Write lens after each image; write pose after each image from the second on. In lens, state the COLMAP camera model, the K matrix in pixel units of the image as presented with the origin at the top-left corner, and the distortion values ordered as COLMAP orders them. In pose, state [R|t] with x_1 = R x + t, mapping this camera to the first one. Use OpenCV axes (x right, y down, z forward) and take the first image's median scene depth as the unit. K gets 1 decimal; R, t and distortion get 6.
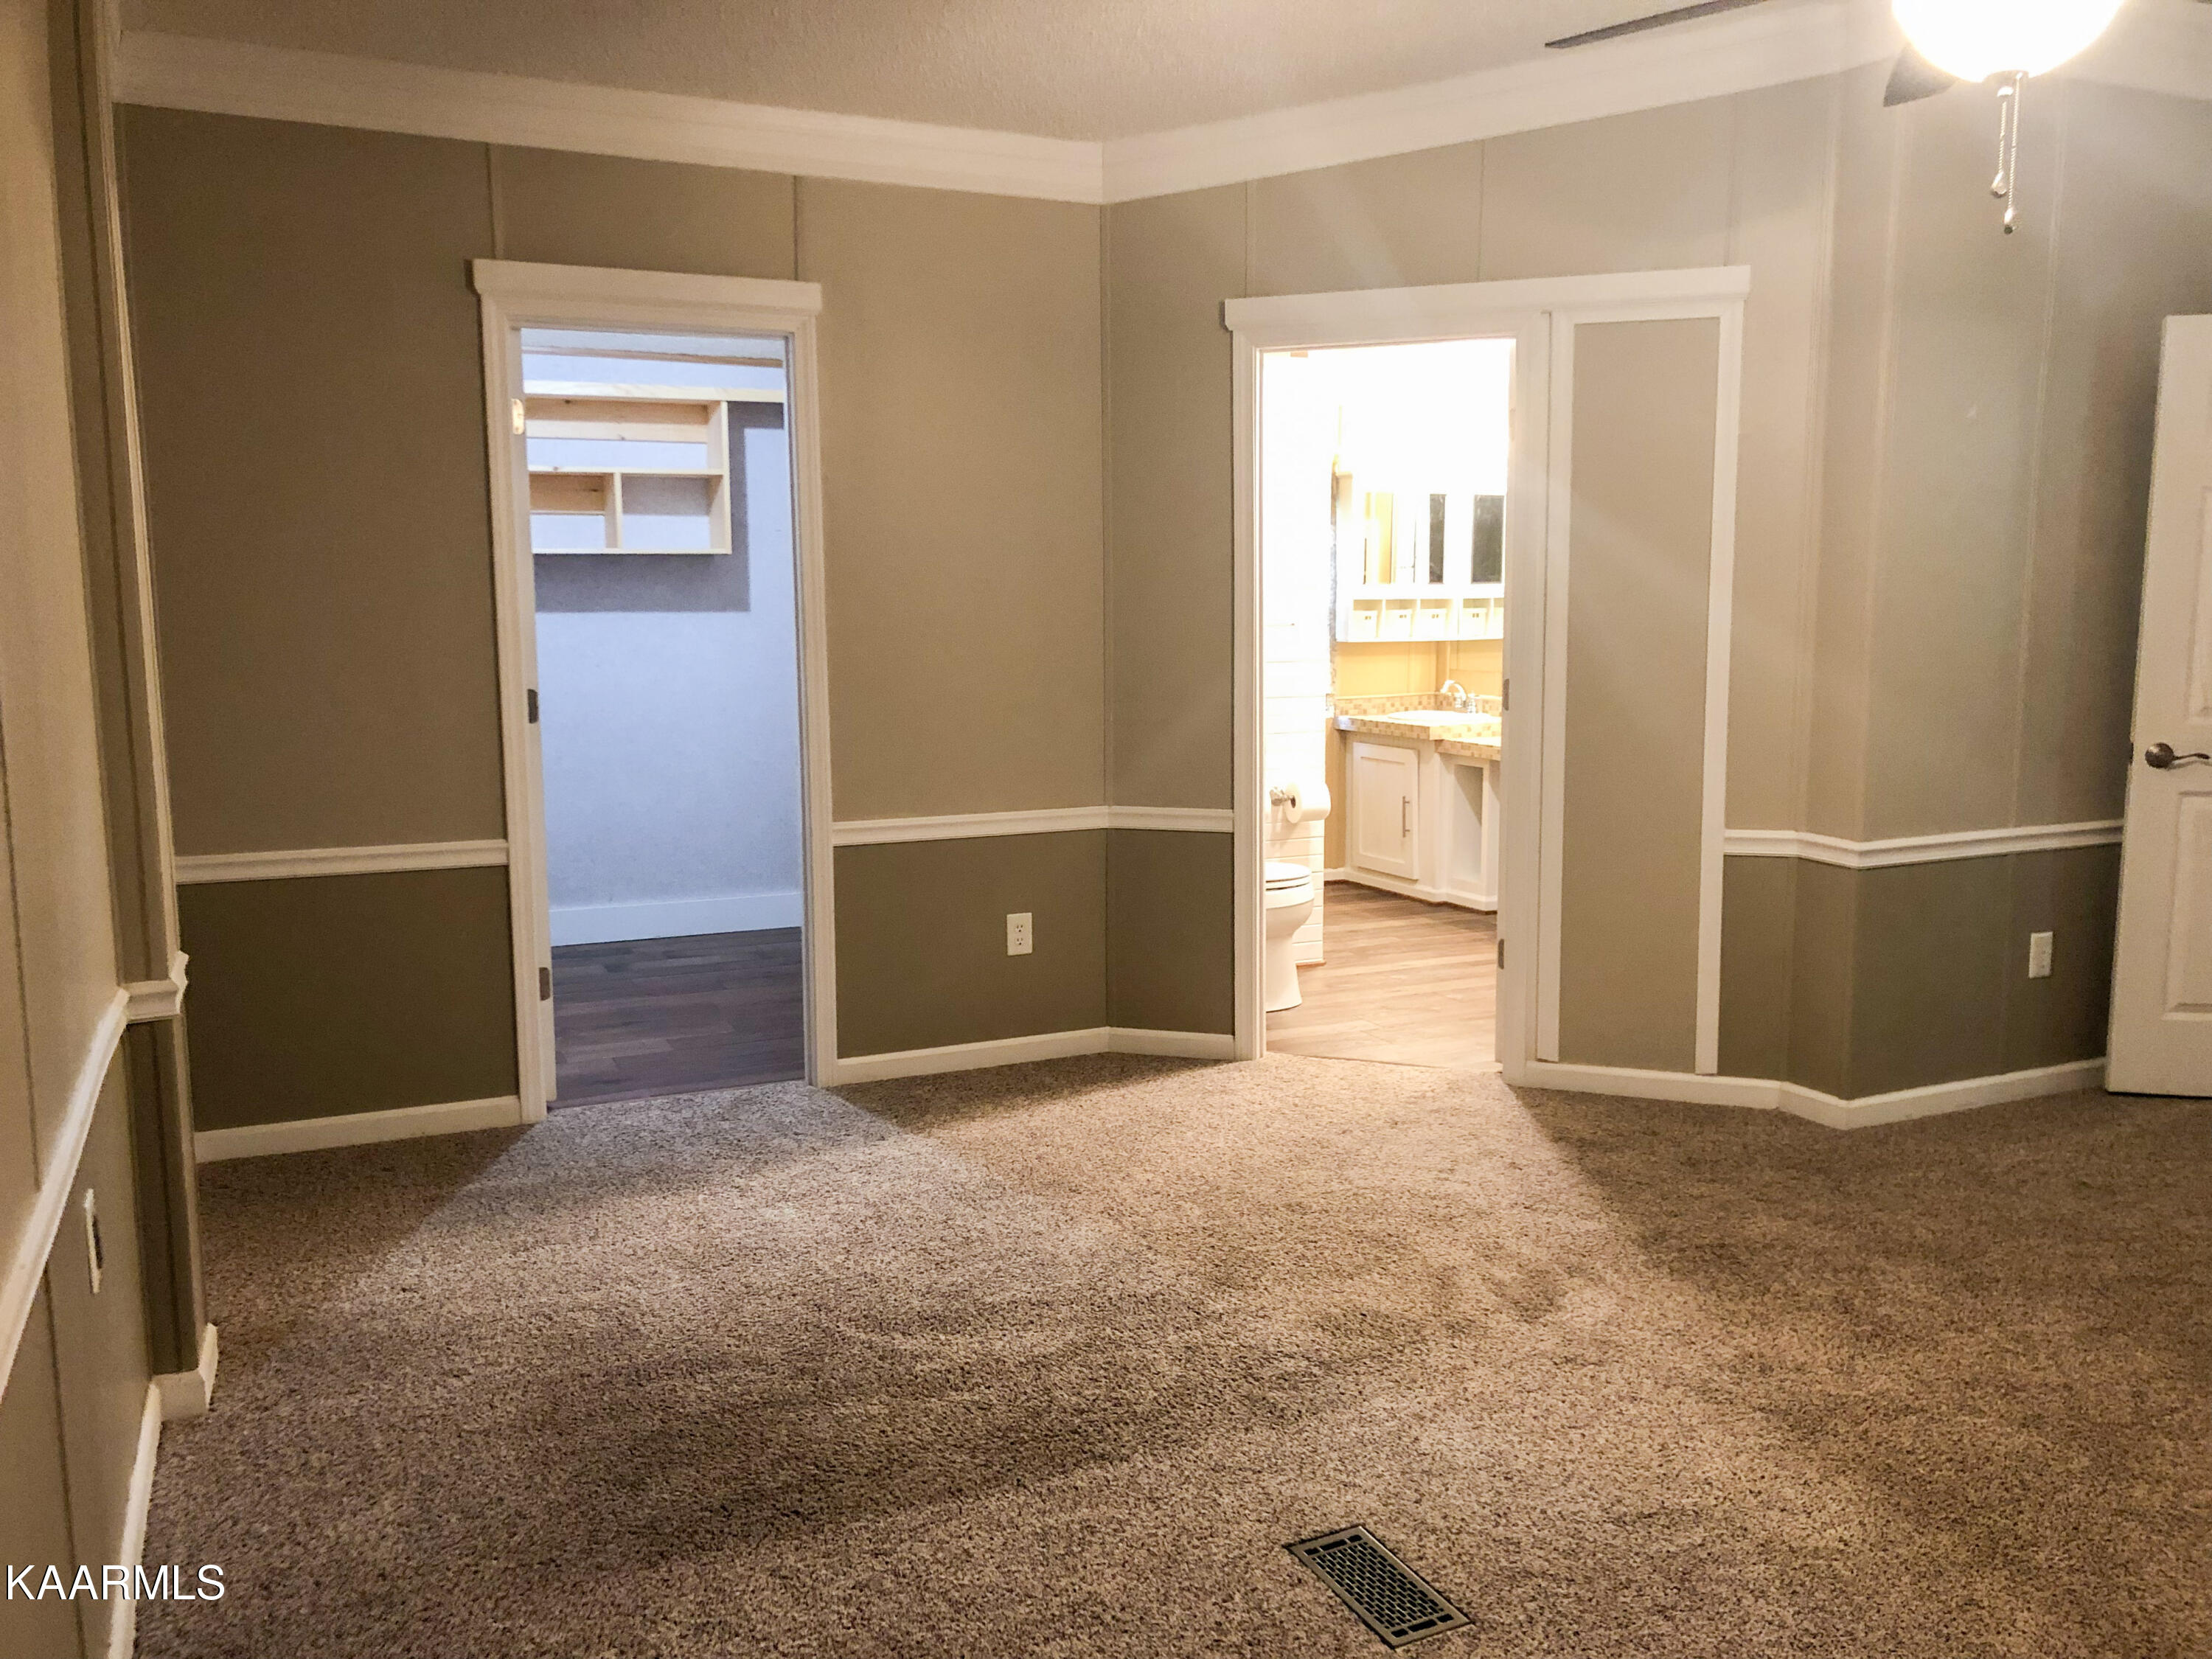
lens RADIAL K [[1828.5, 0, 1113.0], [0, 1828.5, 837.7], [0, 0, 1]] dist [0.035363, -0.025966]
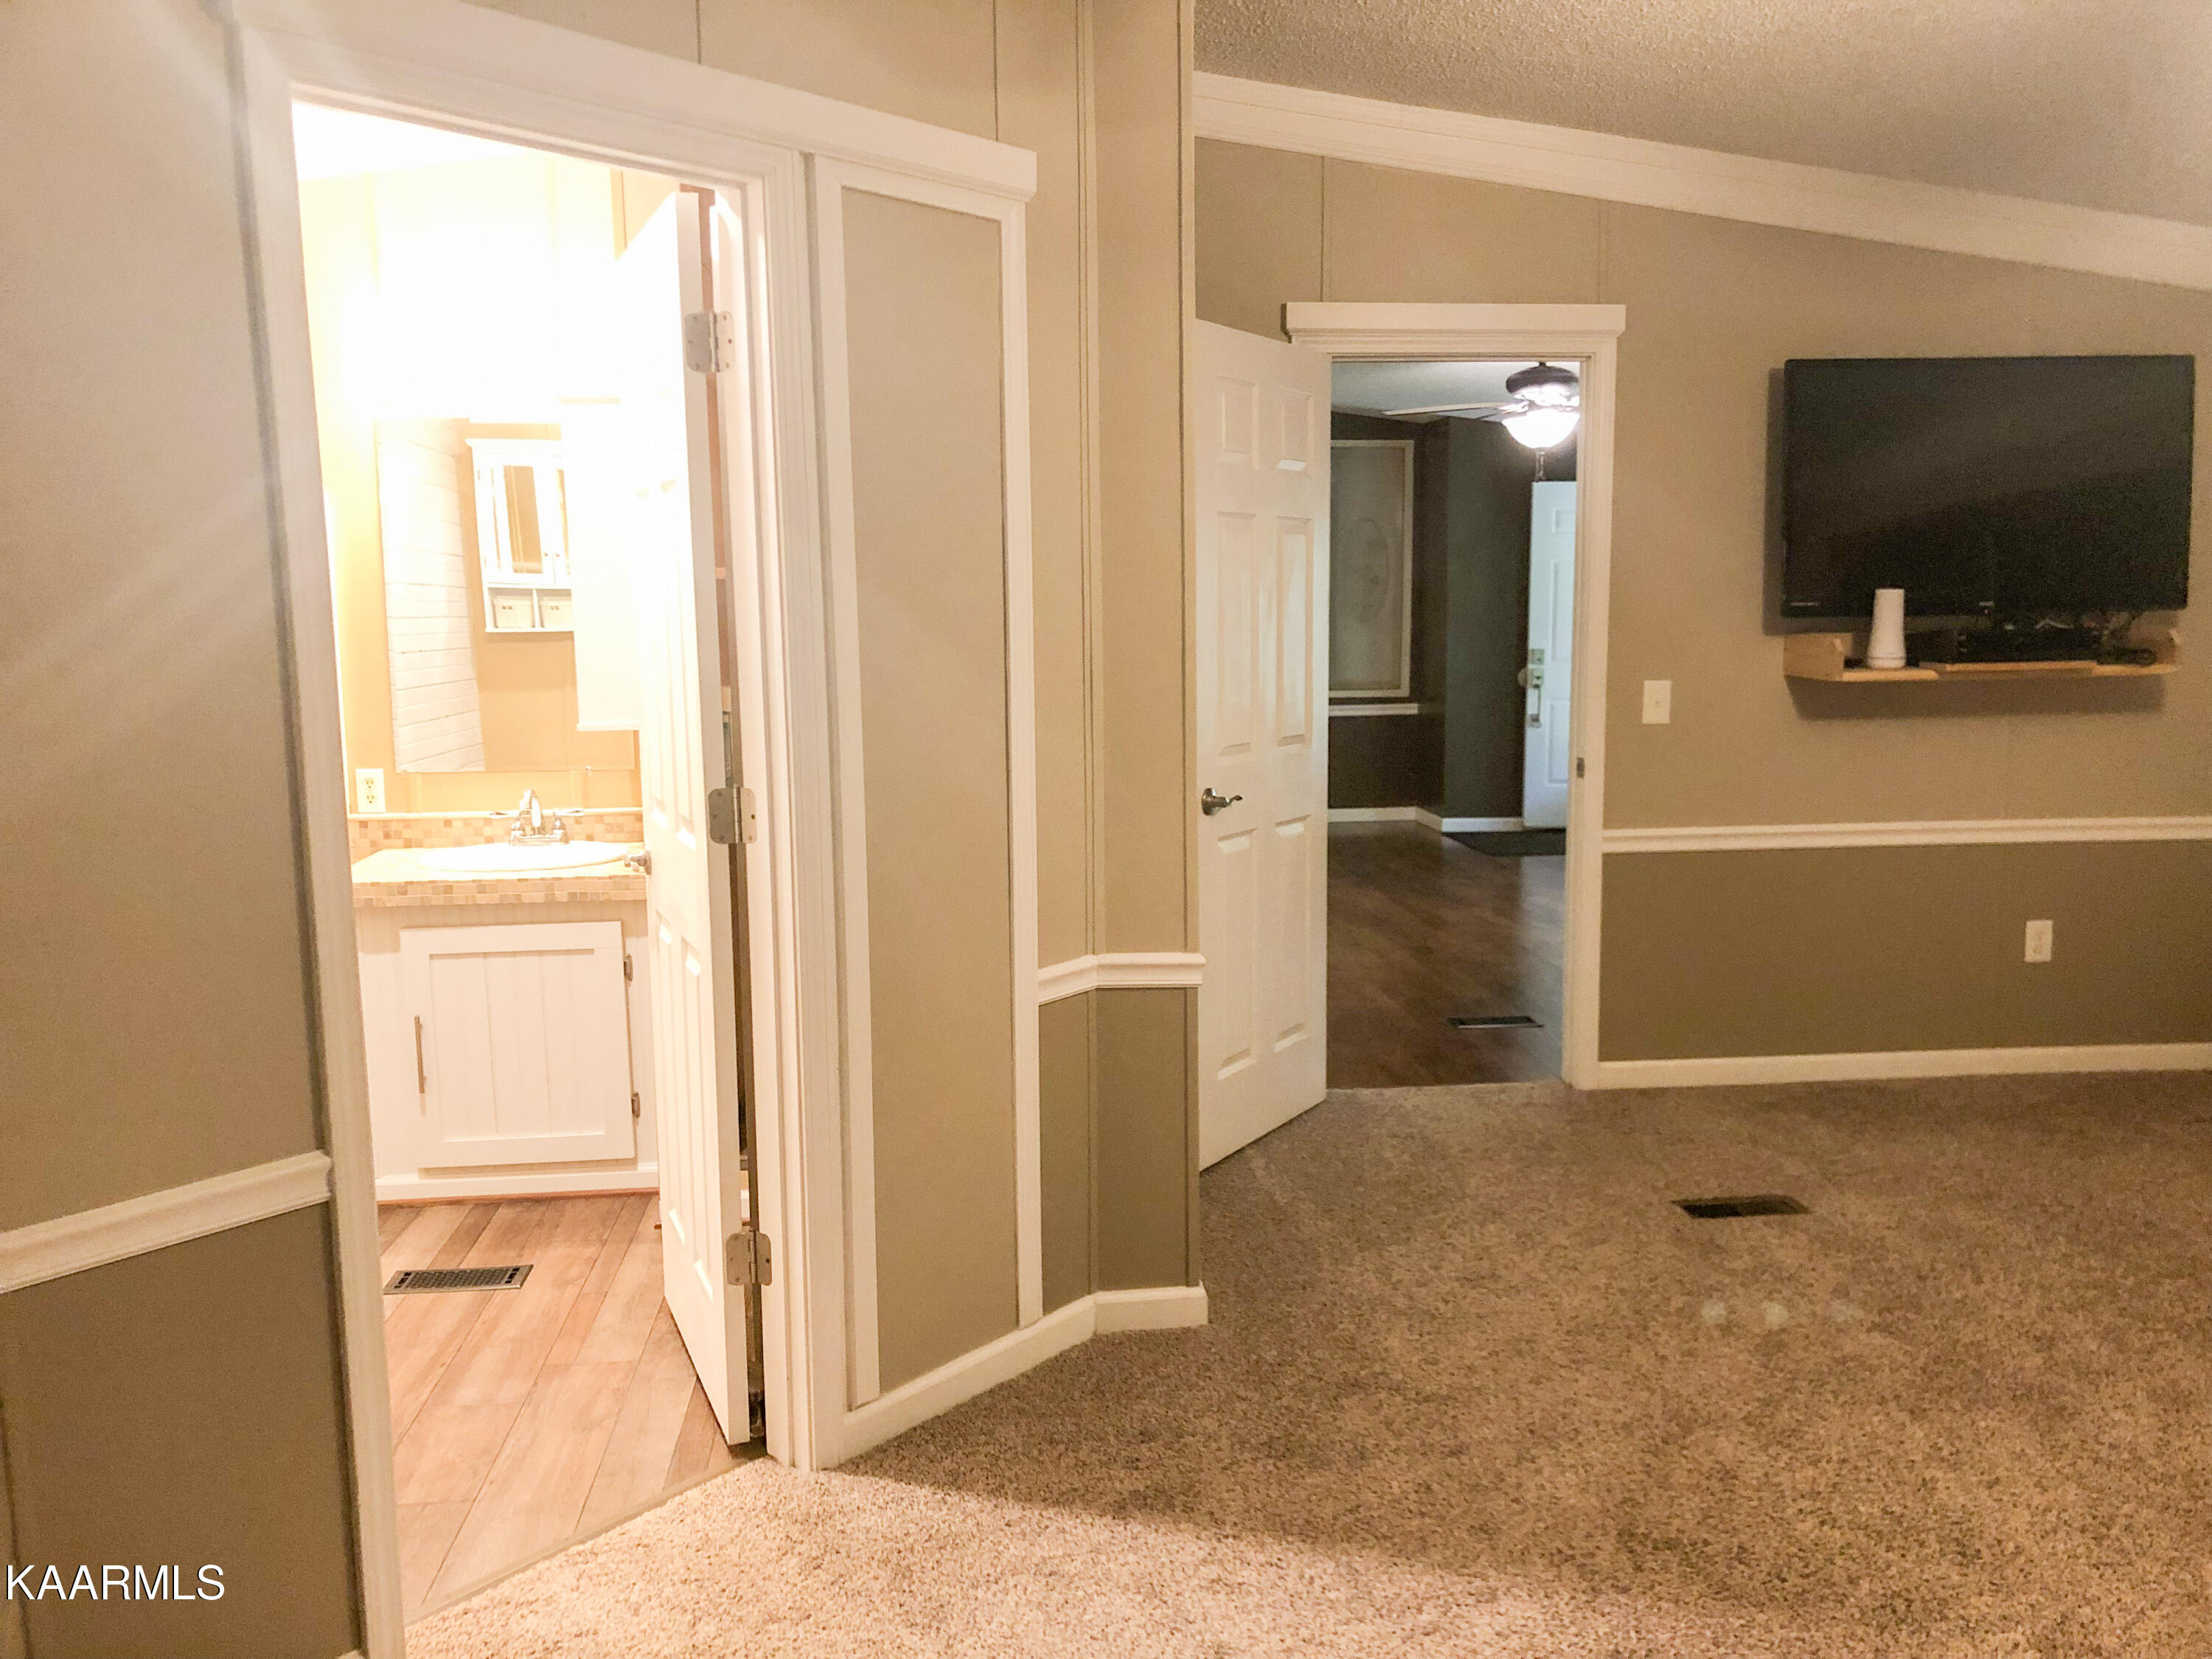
lens RADIAL K [[1828.5, 0, 1120.0], [0, 1828.5, 830.3], [0, 0, 1]] dist [0.035363, -0.025966]
pose [[0.324413, -0.120613, 0.938194, -0.302282], [0.138763, 0.987175, 0.078928, -0.108240], [-0.935682, 0.104581, 0.336989, 0.740553]]
